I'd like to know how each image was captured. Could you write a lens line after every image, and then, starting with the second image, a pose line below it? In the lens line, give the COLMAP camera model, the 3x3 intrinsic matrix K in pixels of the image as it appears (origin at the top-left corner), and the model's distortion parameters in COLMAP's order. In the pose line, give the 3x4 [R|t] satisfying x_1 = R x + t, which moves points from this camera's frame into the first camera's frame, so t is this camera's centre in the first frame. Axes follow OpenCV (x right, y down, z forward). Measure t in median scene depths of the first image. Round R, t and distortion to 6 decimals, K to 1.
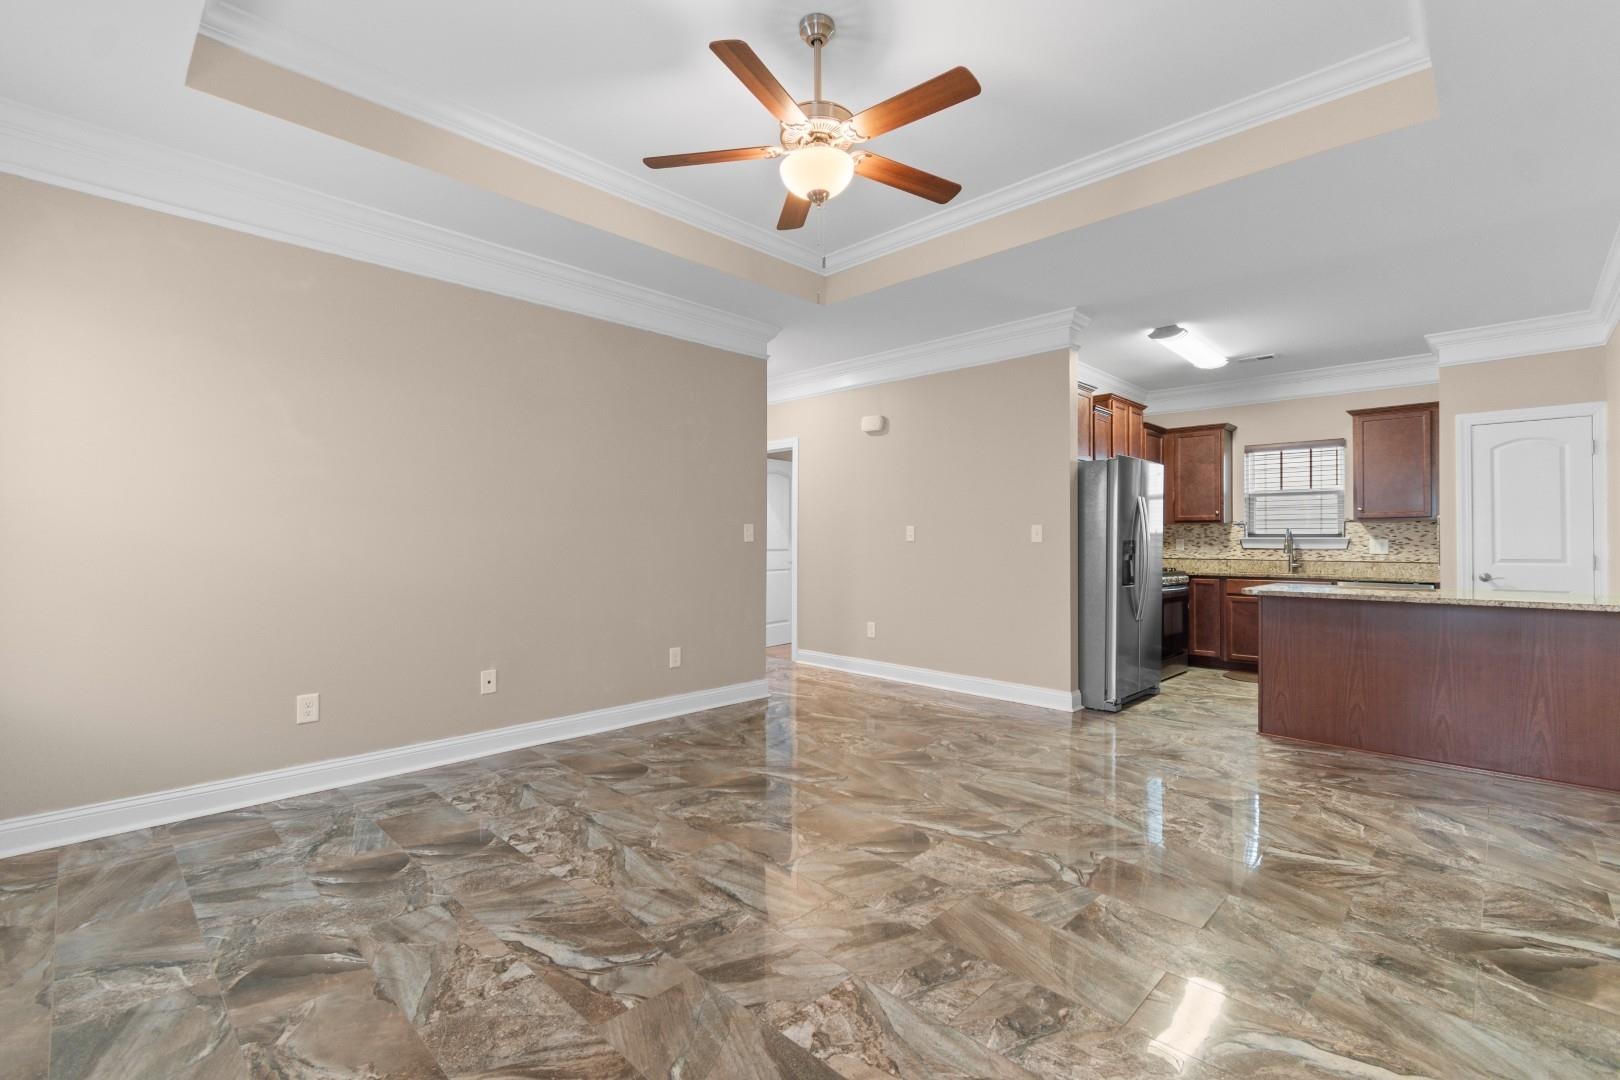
lens RADIAL K [[719.2, 0, 810.2], [0, 719.2, 534.6], [0, 0, 1]] dist [0.003023, -0.000440]
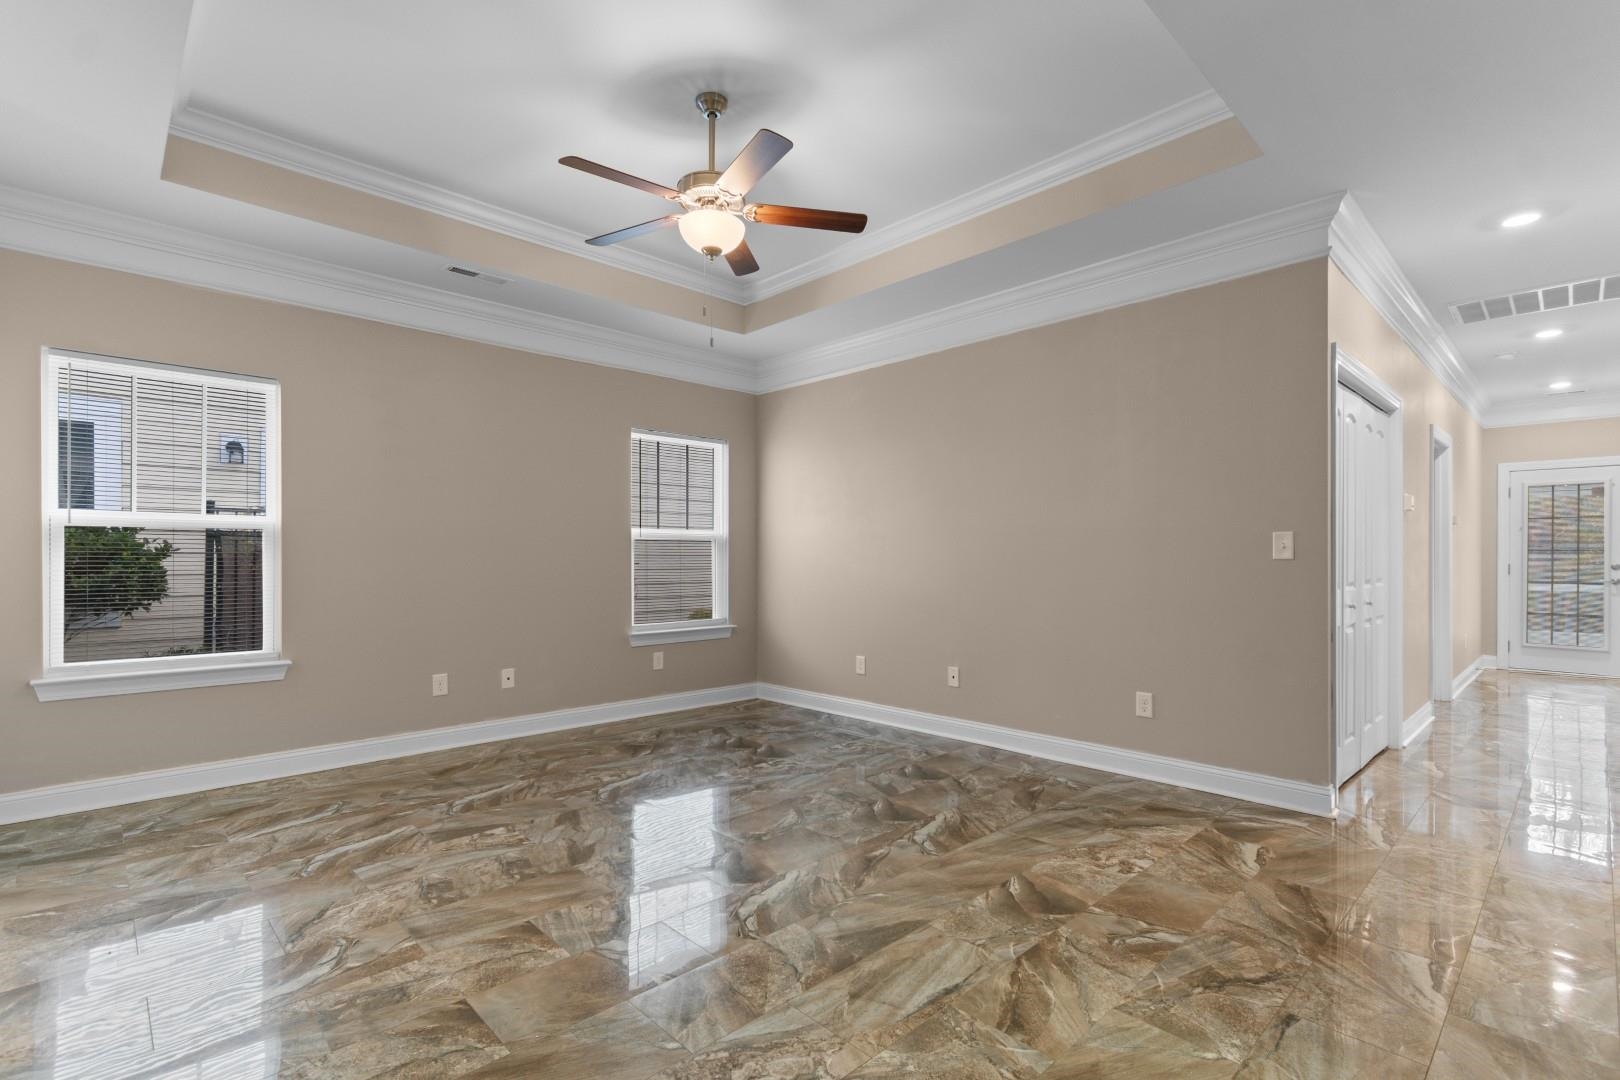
lens RADIAL K [[753.8, 0, 809.9], [0, 753.8, 552.8], [0, 0, 1]] dist [0.008352, 0.000198]
pose [[-0.037744, -0.008720, -0.999249, 0.928292], [0.008367, 0.999924, -0.009042, 0.010339], [0.999252, -0.008702, -0.037669, 0.932173]]
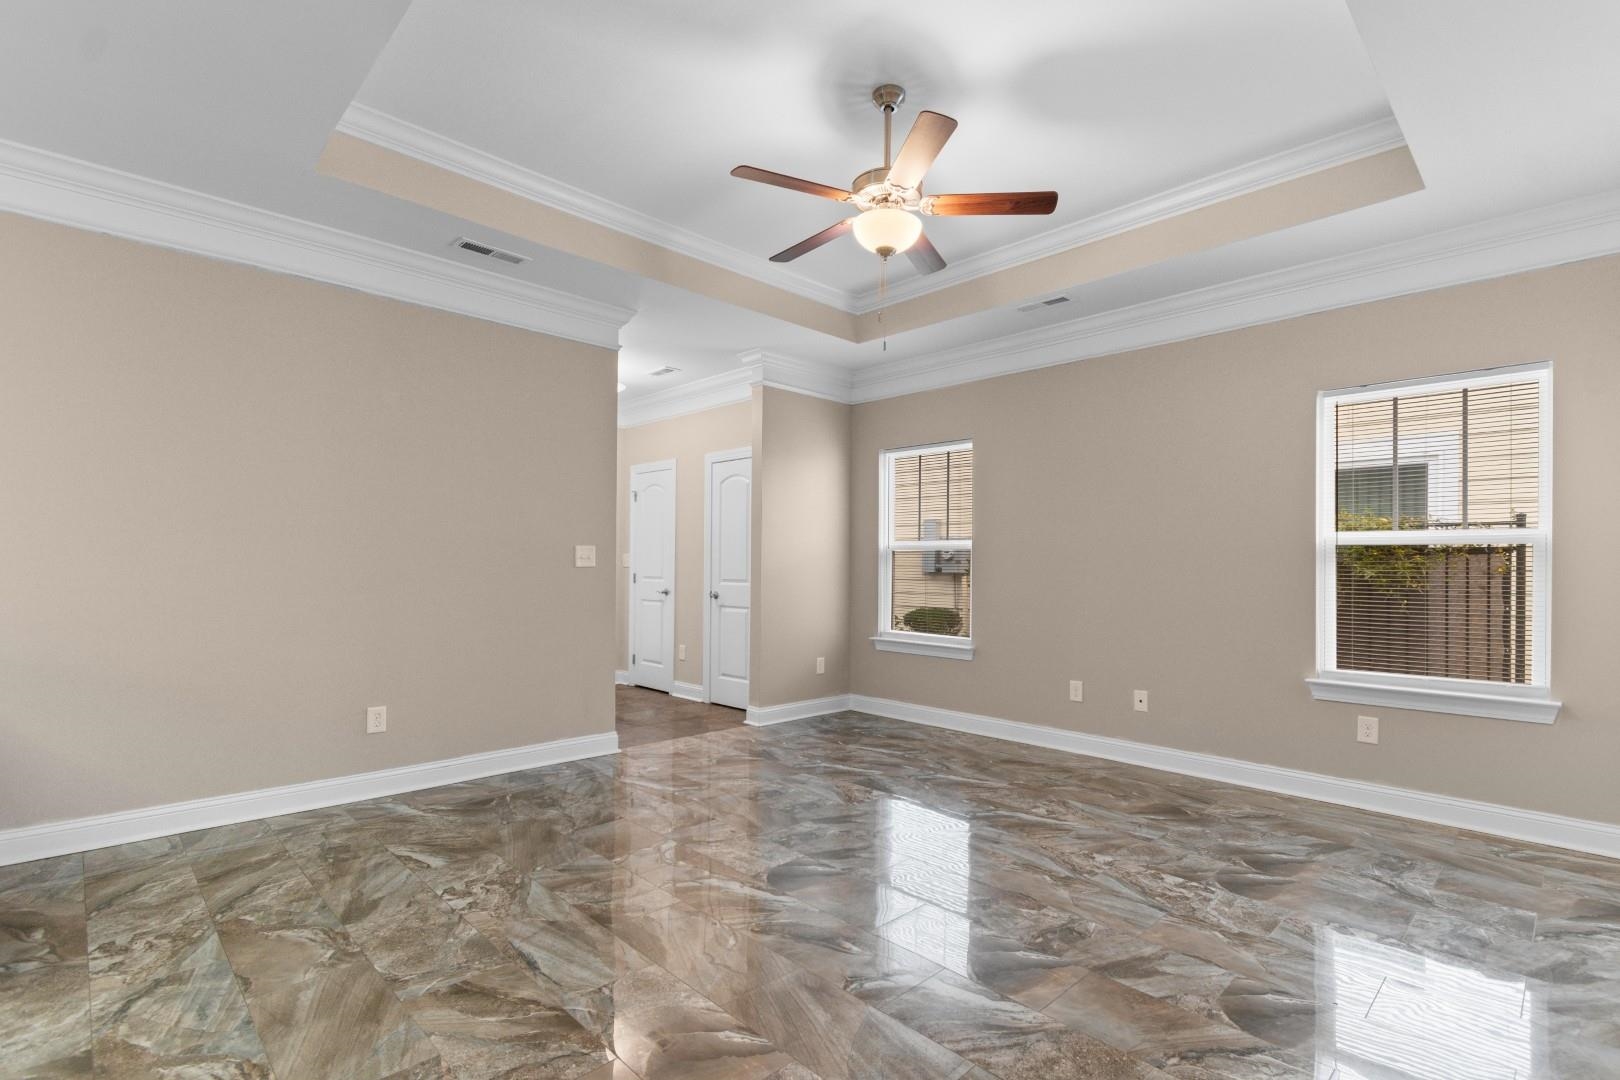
lens RADIAL K [[755.4, 0, 810.7], [0, 755.4, 562.2], [0, 0, 1]] dist [0.001310, -0.002895]
pose [[-0.999537, -0.012317, 0.027824, 0.068754], [-0.012746, 0.999801, -0.015314, 0.012529], [-0.027629, -0.015662, -0.999496, 1.667332]]
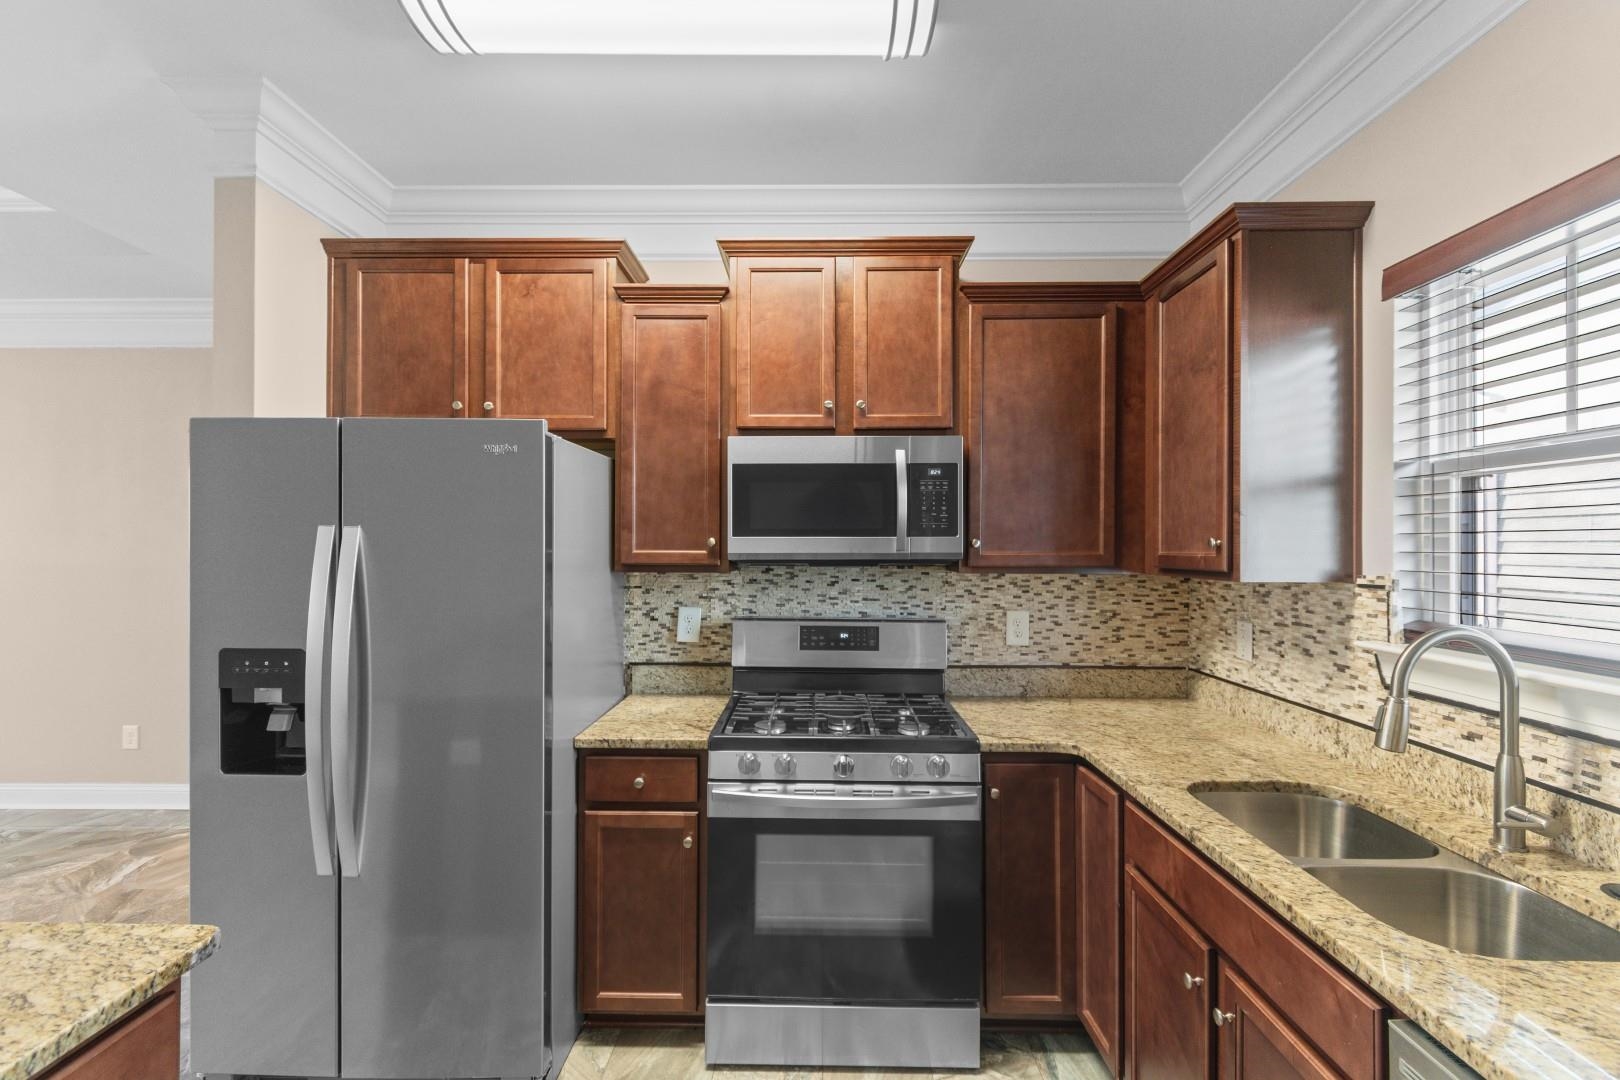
lens RADIAL K [[719.2, 0, 813.4], [0, 719.2, 542.7], [0, 0, 1]] dist [0.003023, -0.000440]
pose [[0.687155, -0.004517, -0.726497, 1.328886], [0.006816, 0.999977, 0.000230, -0.064829], [0.726479, -0.005110, 0.687170, 1.407679]]
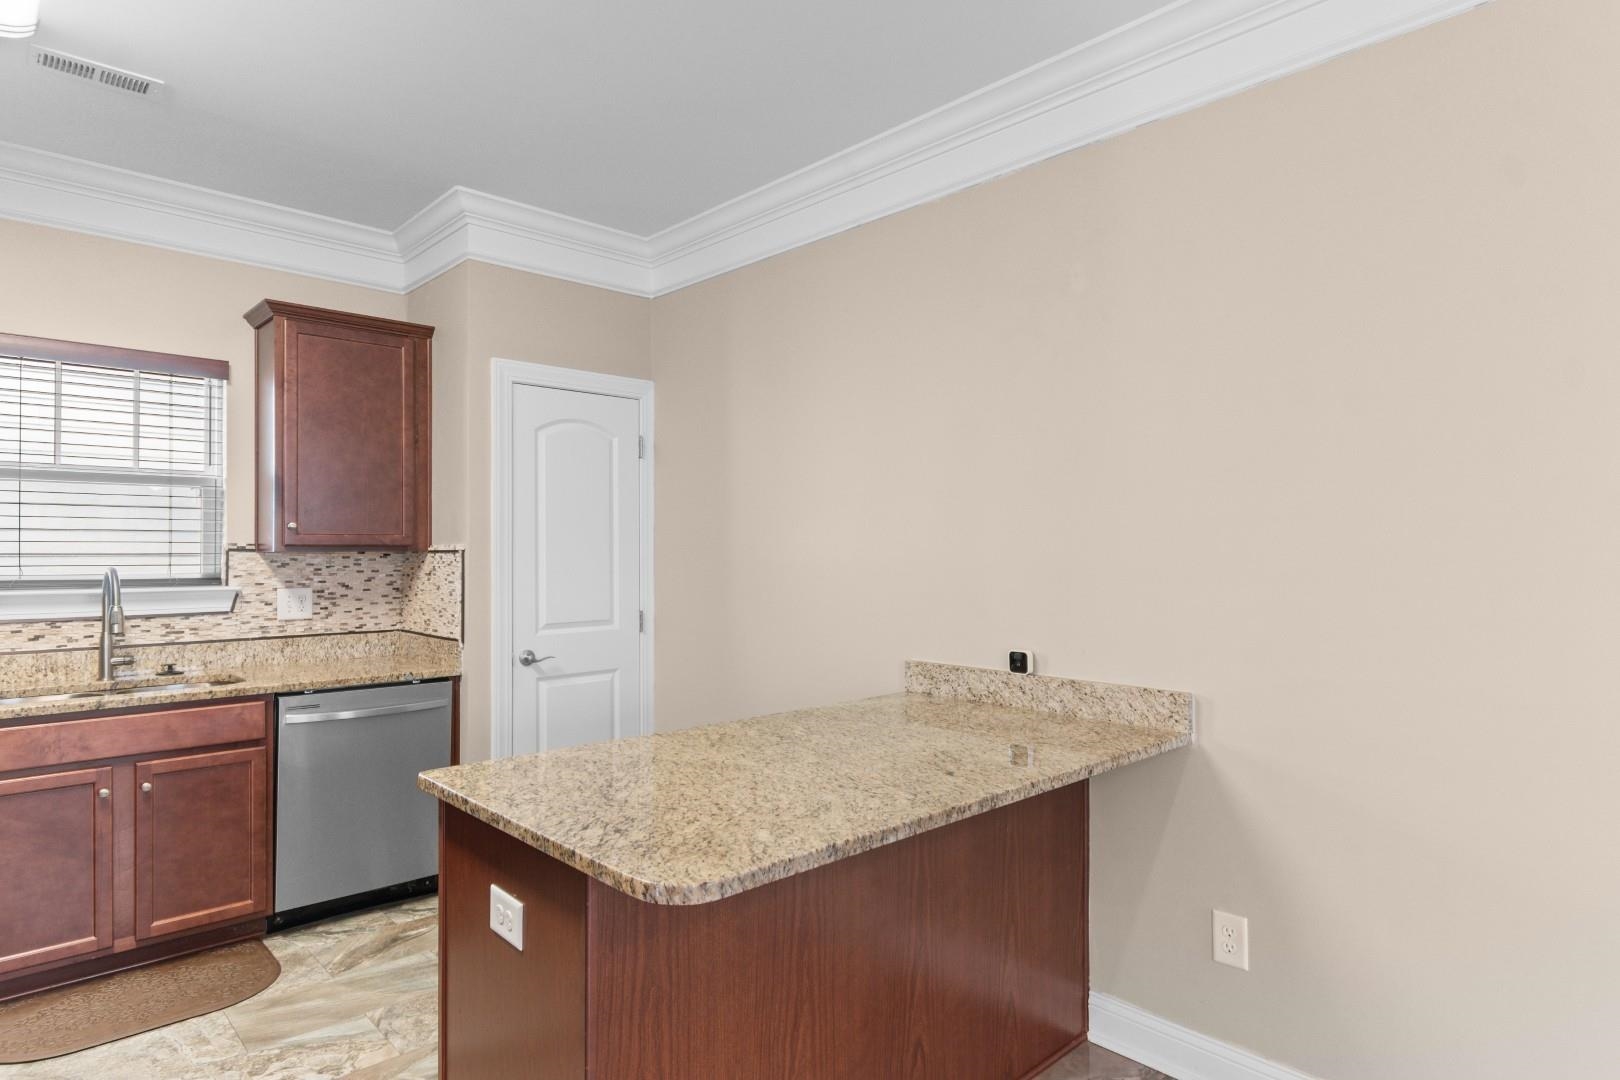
lens RADIAL K [[906.2, 0, 812.4], [0, 906.2, 547.8], [0, 0, 1]] dist [0.008497, -0.007322]
pose [[0.040553, -0.001647, 0.999176, 0.376066], [-0.011836, 0.999928, 0.002128, -0.047052], [-0.999107, -0.011912, 0.040531, 1.168555]]
